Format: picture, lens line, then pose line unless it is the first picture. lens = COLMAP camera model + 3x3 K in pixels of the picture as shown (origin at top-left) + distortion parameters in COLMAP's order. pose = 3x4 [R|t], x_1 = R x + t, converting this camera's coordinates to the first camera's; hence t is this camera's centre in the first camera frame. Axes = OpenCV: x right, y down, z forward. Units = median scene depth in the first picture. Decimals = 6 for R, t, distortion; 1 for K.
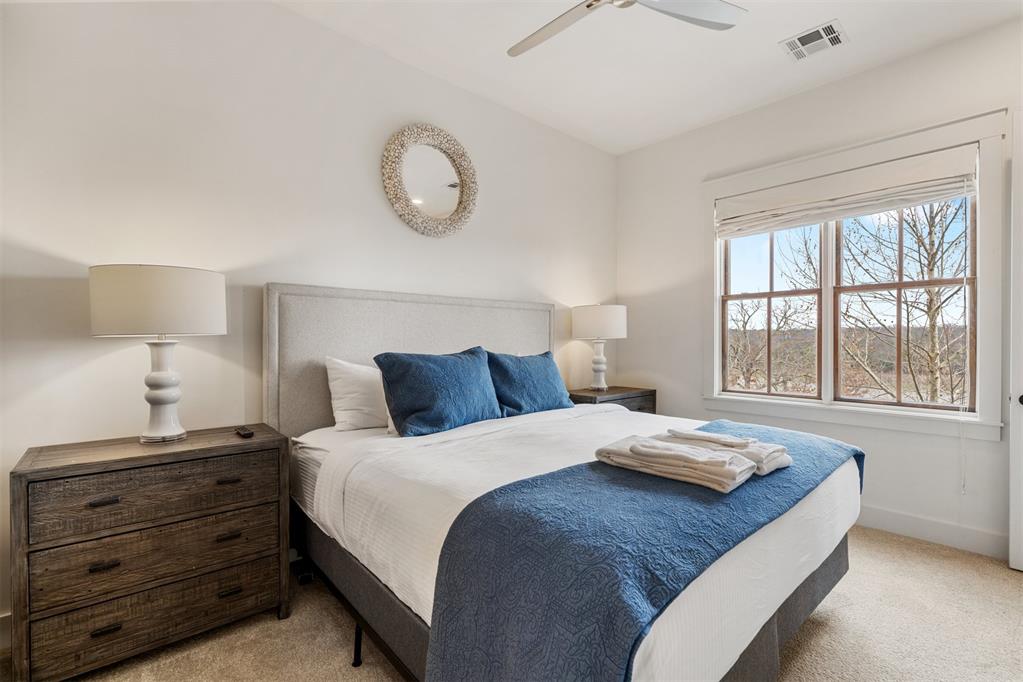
lens RADIAL K [[464.8, 0, 512.0], [0, 464.8, 338.8], [0, 0, 1]] dist [-0.002067, -0.000011]
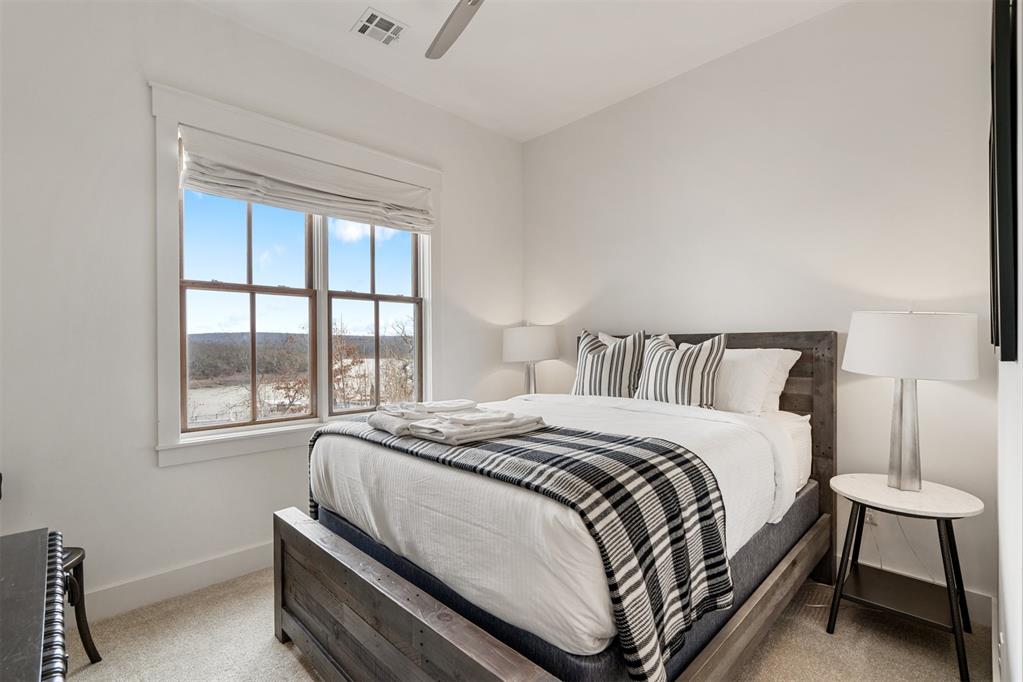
lens RADIAL K [[464.8, 0, 512.0], [0, 464.8, 338.8], [0, 0, 1]] dist [-0.002067, -0.000011]
pose [[-0.065781, -0.006482, 0.997813, -0.226711], [-0.004573, 0.999970, 0.006195, -0.024767], [-0.997824, -0.004155, -0.065809, 0.699671]]
